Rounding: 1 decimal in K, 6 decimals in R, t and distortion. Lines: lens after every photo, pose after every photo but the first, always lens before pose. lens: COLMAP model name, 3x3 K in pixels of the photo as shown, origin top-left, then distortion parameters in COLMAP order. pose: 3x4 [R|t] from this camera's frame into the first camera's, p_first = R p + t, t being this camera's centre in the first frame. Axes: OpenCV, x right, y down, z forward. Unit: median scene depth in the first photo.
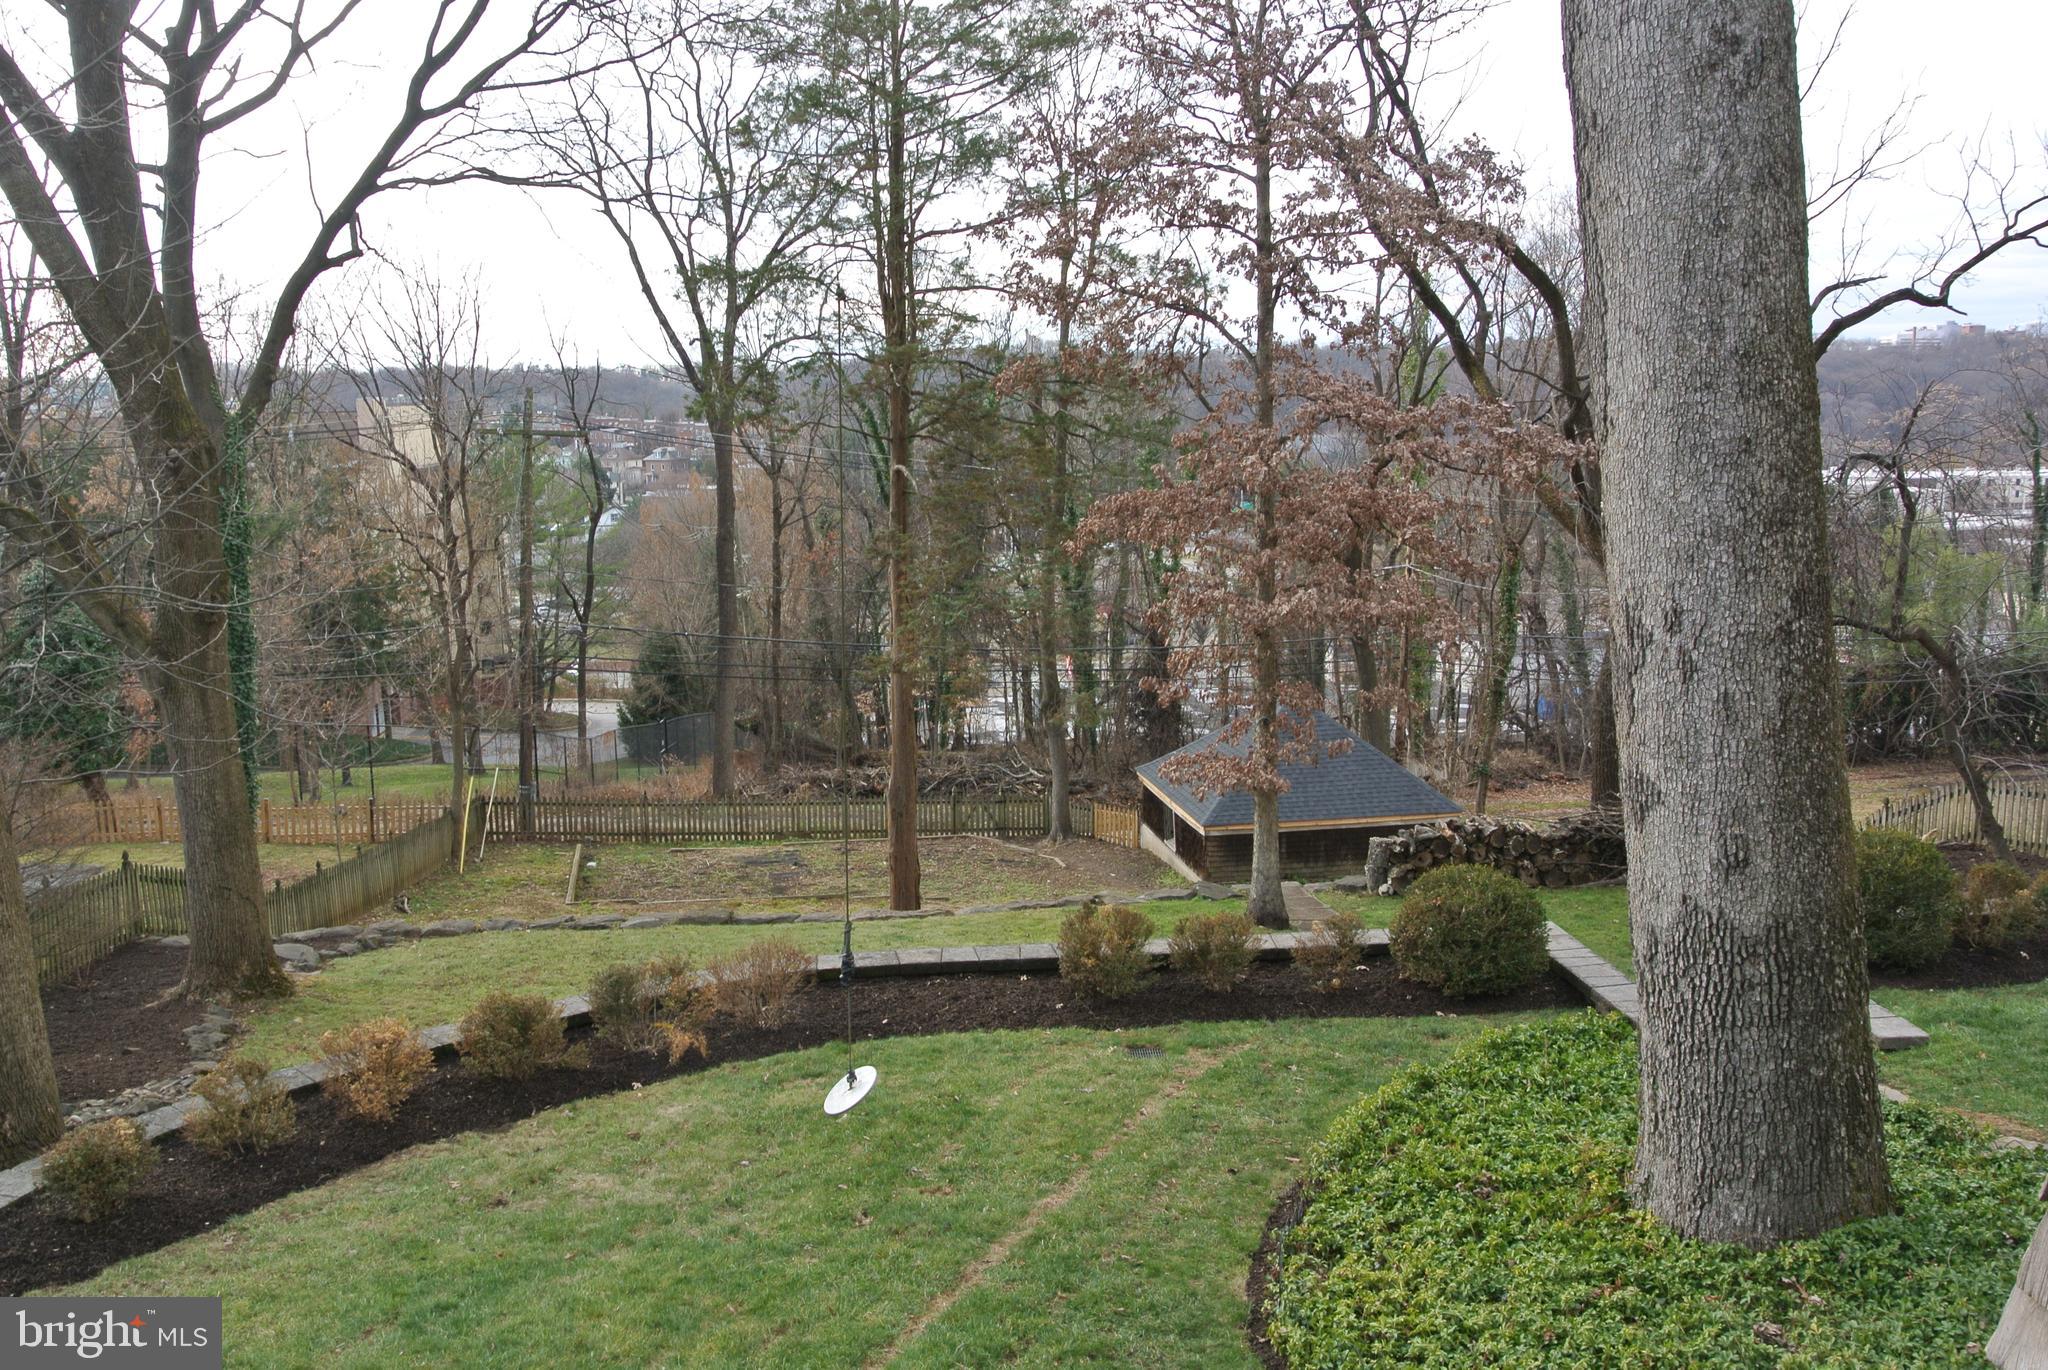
lens RADIAL K [[1842.5, 0, 1016.0], [0, 1842.5, 690.7], [0, 0, 1]] dist [-0.078203, 0.001463]
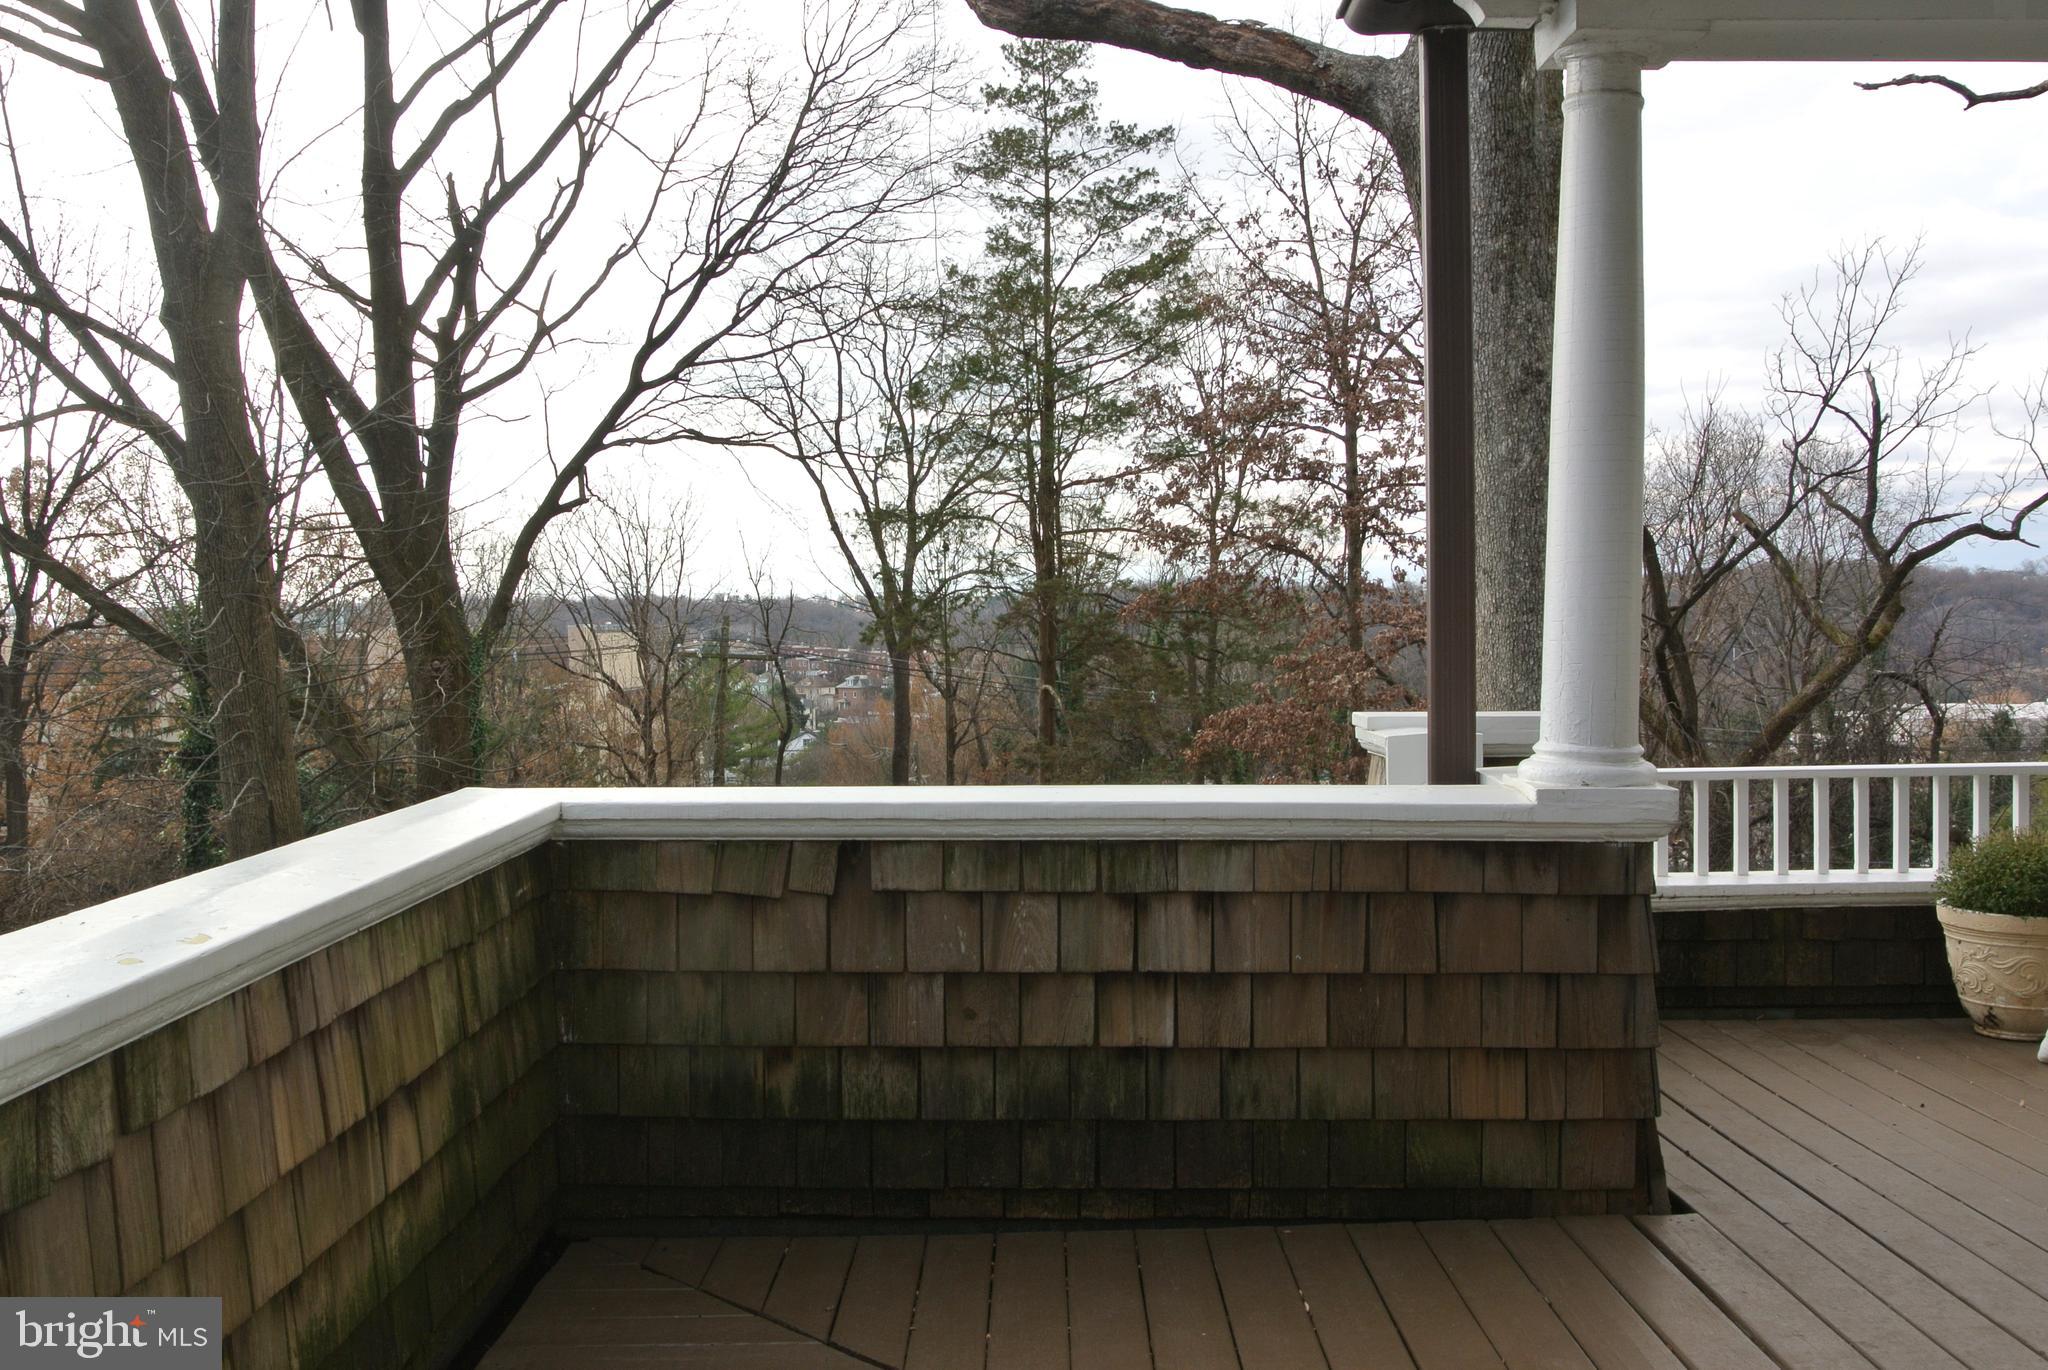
lens RADIAL K [[1842.5, 0, 1015.6], [0, 1842.5, 687.5], [0, 0, 1]] dist [-0.078203, 0.001463]
pose [[0.994759, 0.005192, -0.102111, 0.034022], [-0.017997, 0.992007, -0.124890, 0.020697], [0.100647, 0.126073, 0.986902, -0.118172]]
